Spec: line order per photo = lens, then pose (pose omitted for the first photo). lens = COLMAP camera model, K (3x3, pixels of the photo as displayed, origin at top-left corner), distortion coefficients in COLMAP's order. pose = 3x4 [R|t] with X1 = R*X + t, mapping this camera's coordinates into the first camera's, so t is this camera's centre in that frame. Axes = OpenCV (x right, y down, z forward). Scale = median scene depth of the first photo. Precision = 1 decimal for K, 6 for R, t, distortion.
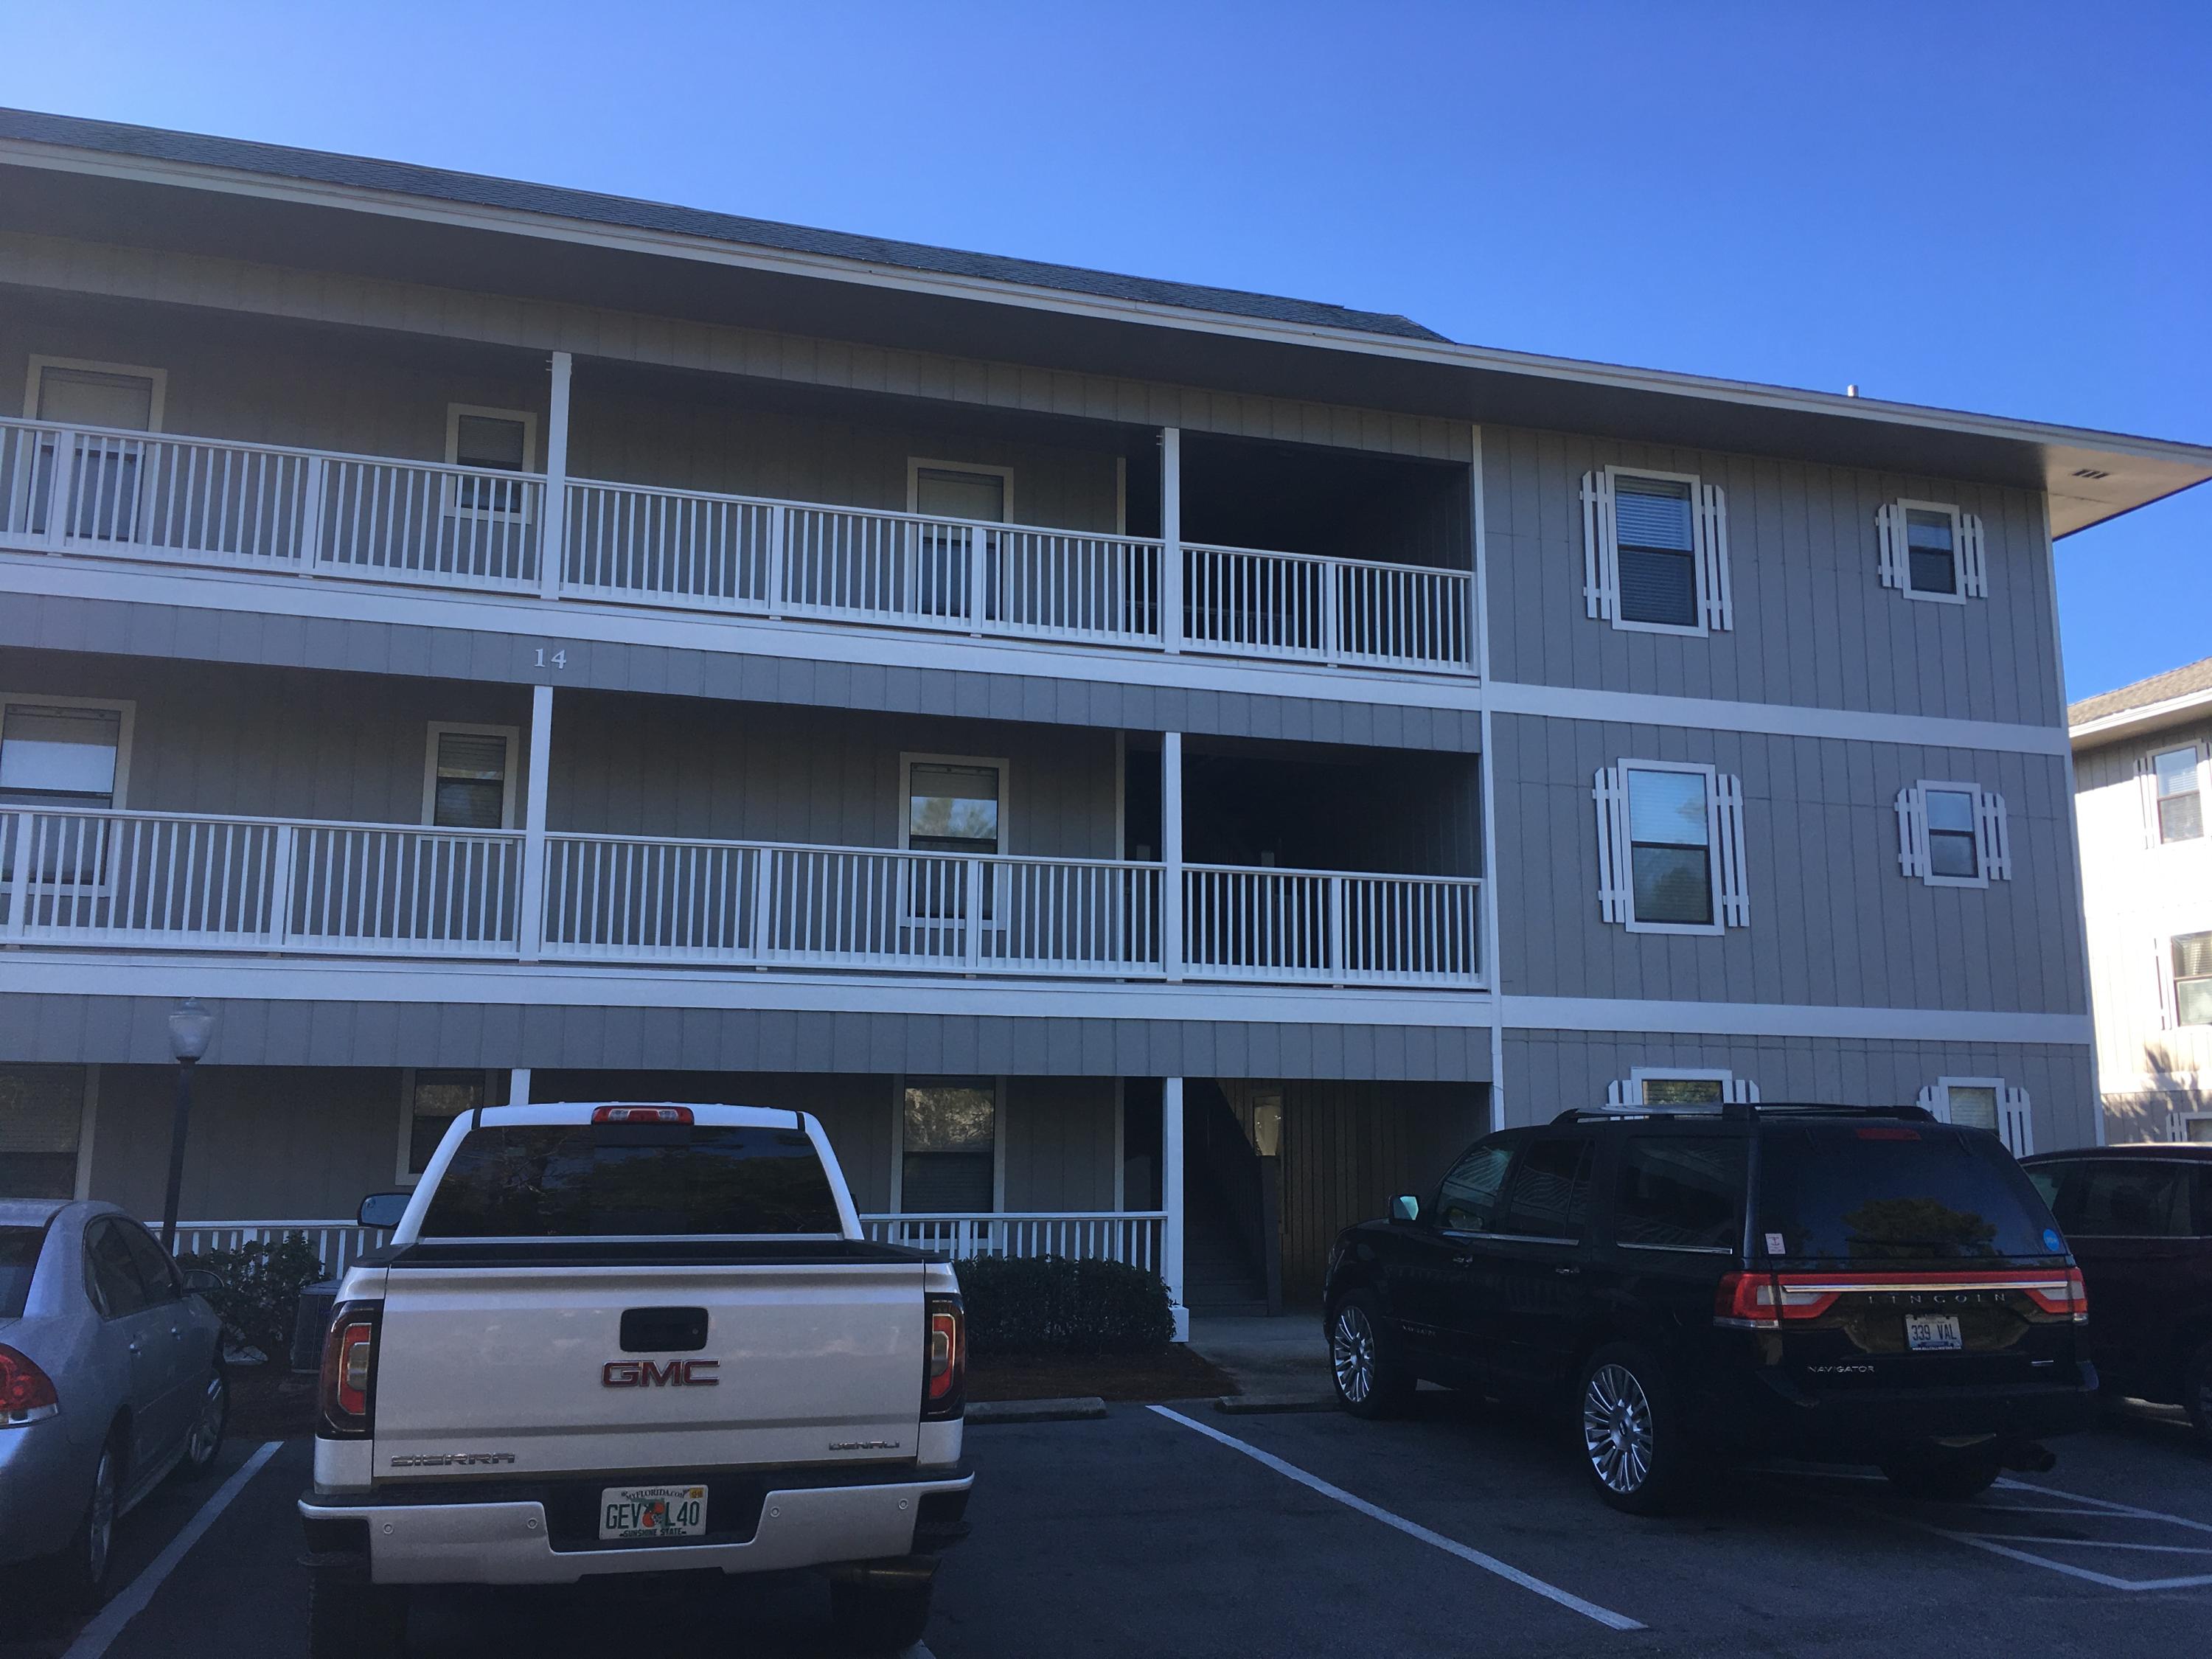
lens RADIAL K [[1891.7, 0, 1105.1], [0, 1891.7, 824.3], [0, 0, 1]] dist [0.072576, -0.103060]
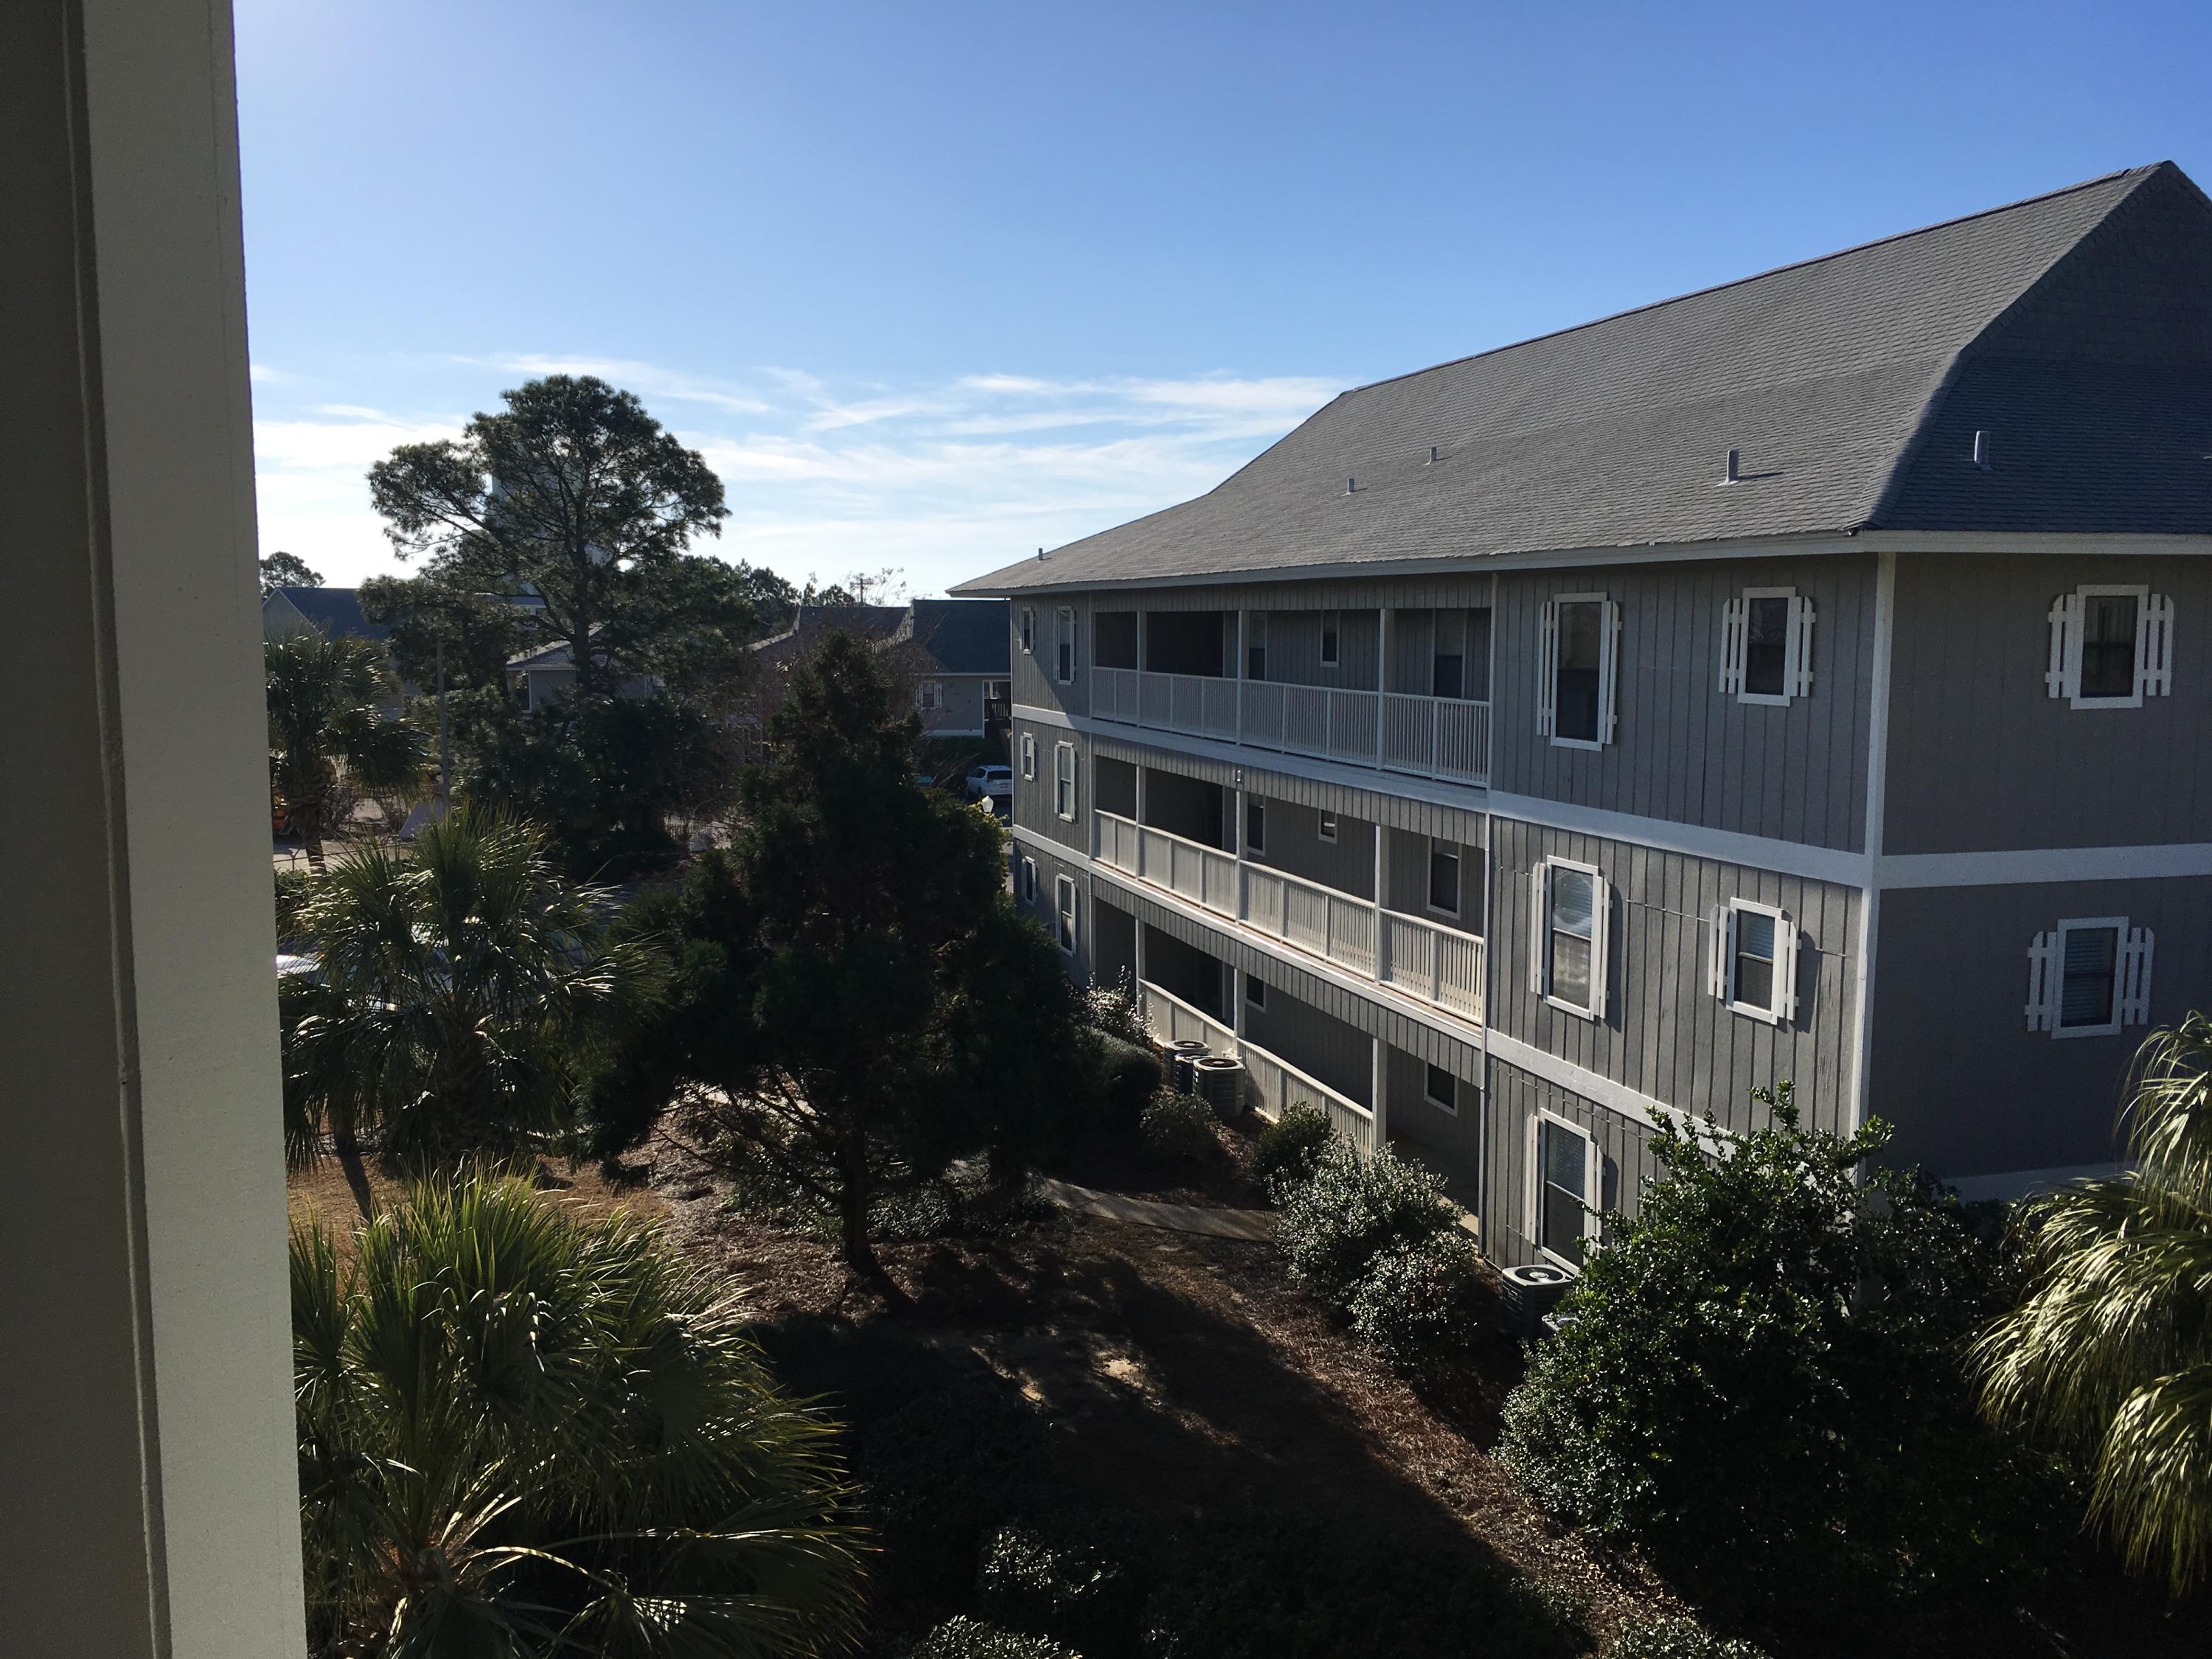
lens RADIAL K [[1891.7, 0, 1100.4], [0, 1891.7, 825.4], [0, 0, 1]] dist [0.072576, -0.103060]
pose [[-0.003061, 0.105443, -0.994421, 0.731127], [0.186888, 0.976965, 0.103017, -0.116435], [0.982376, -0.185530, -0.022696, 0.391500]]
